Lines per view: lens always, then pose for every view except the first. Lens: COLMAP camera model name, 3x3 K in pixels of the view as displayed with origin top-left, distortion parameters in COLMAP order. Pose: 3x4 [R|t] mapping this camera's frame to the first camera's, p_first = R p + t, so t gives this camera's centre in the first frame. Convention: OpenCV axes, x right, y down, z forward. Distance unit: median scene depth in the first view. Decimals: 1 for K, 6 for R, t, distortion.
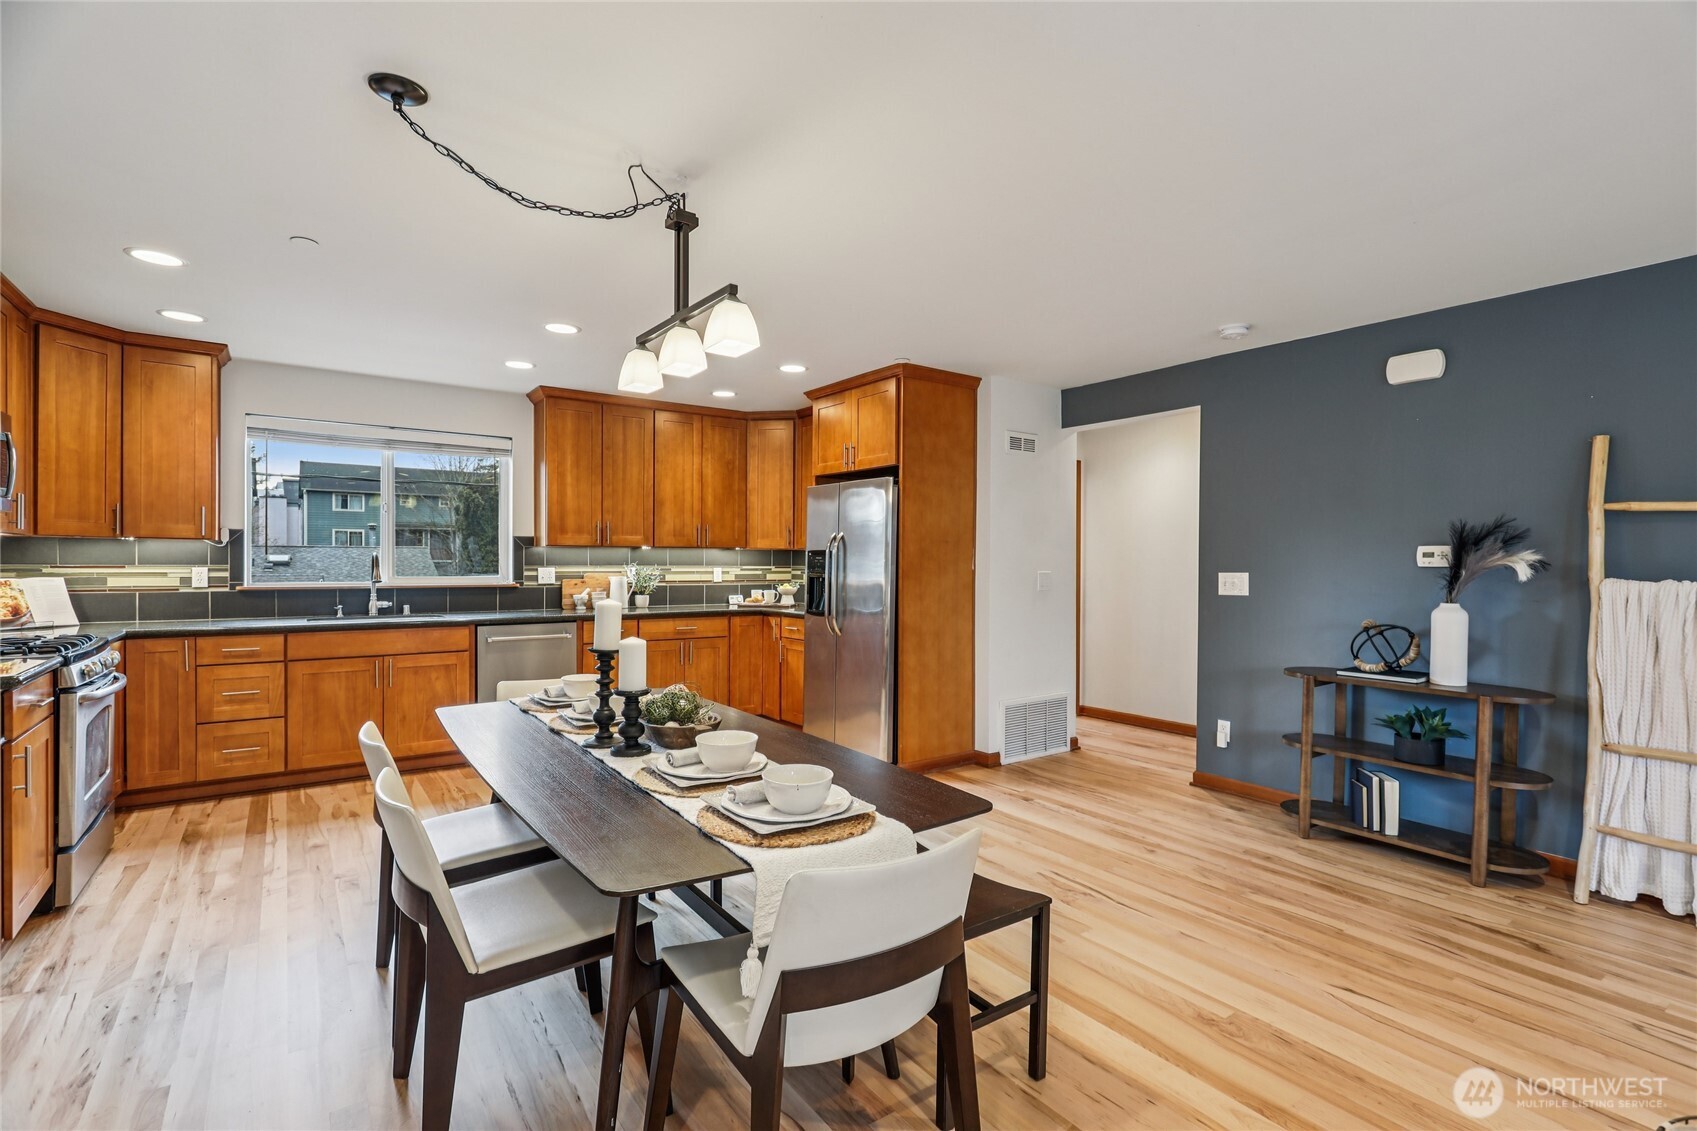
lens RADIAL K [[798.6, 0, 854.8], [0, 798.6, 564.4], [0, 0, 1]] dist [-0.002432, 0.001783]
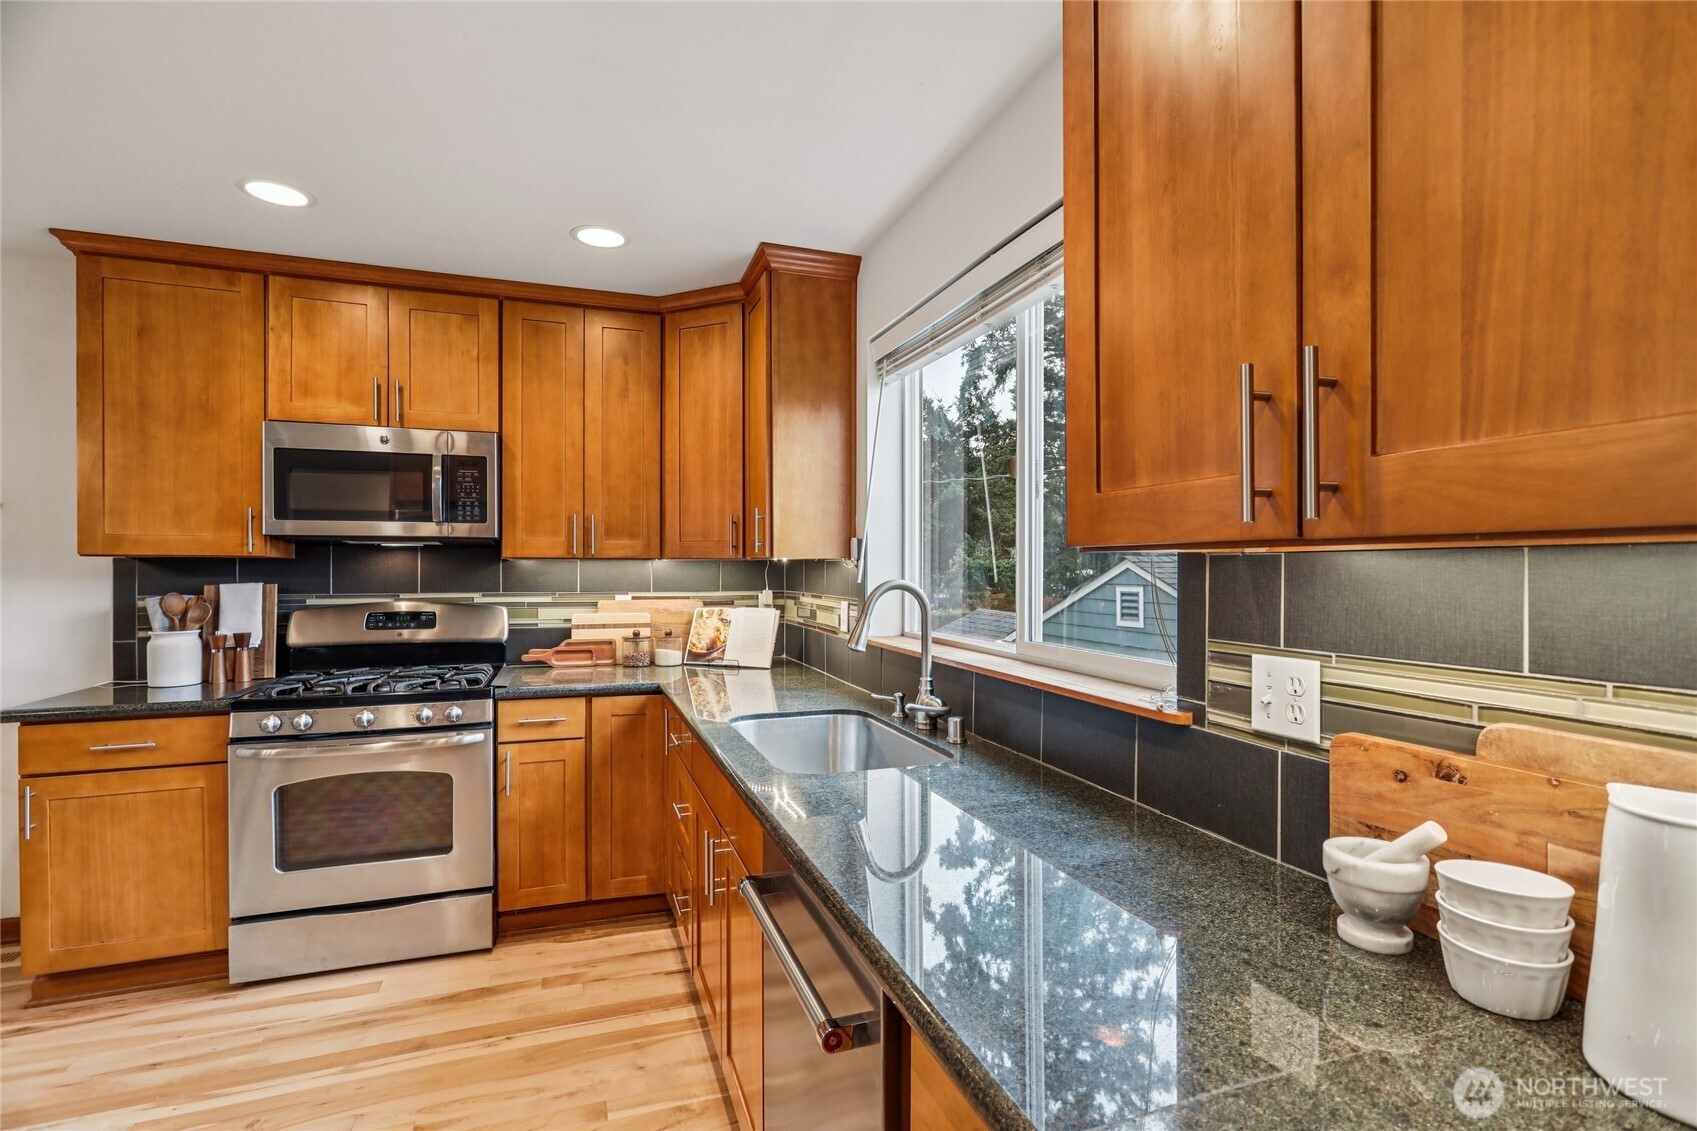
lens RADIAL K [[798.6, 0, 847.3], [0, 798.6, 571.2], [0, 0, 1]] dist [-0.002432, 0.001783]
pose [[-0.274629, -0.001259, -0.961549, -0.183856], [-0.006586, 0.999978, 0.000572, -0.018968], [0.961528, 0.006490, -0.274632, 1.072471]]
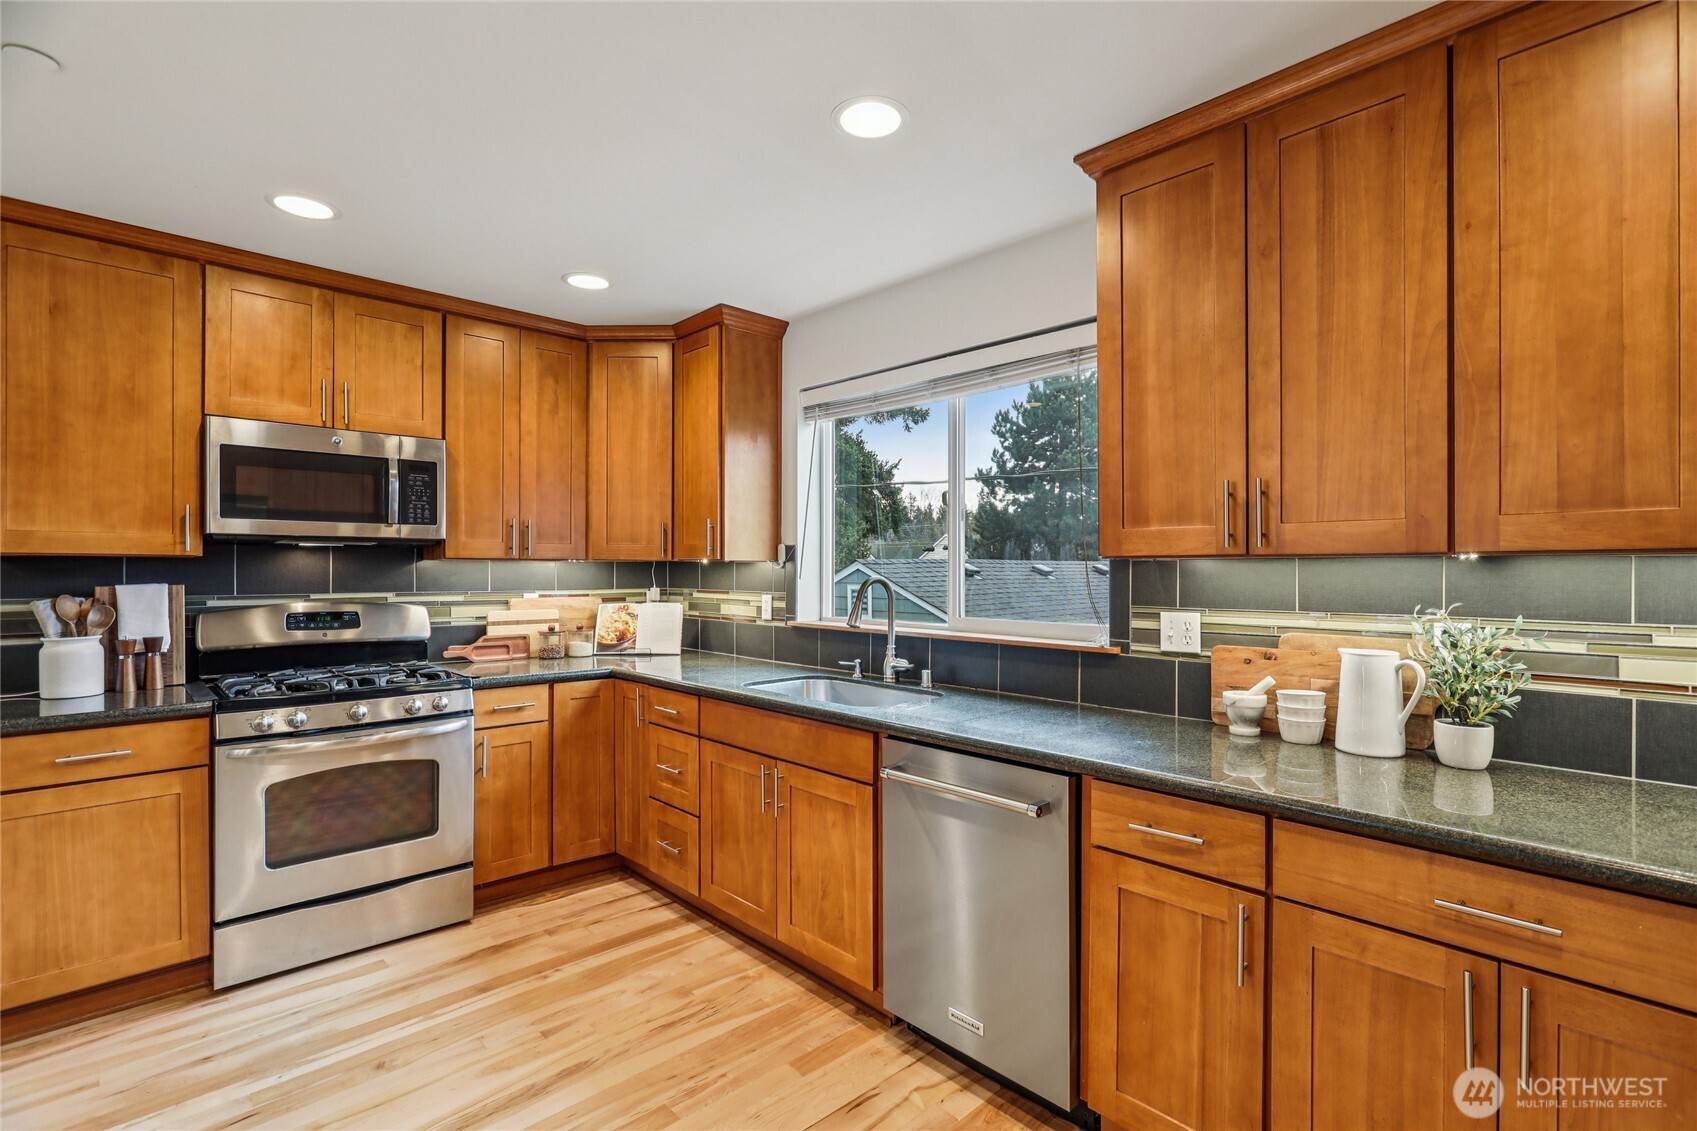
lens RADIAL K [[798.6, 0, 845.8], [0, 798.6, 569.2], [0, 0, 1]] dist [-0.002432, 0.001783]
pose [[0.134865, -0.005150, -0.990851, -0.016158], [-0.004541, 0.999973, -0.005816, -0.016041], [0.990854, 0.005284, 0.134838, 0.882647]]
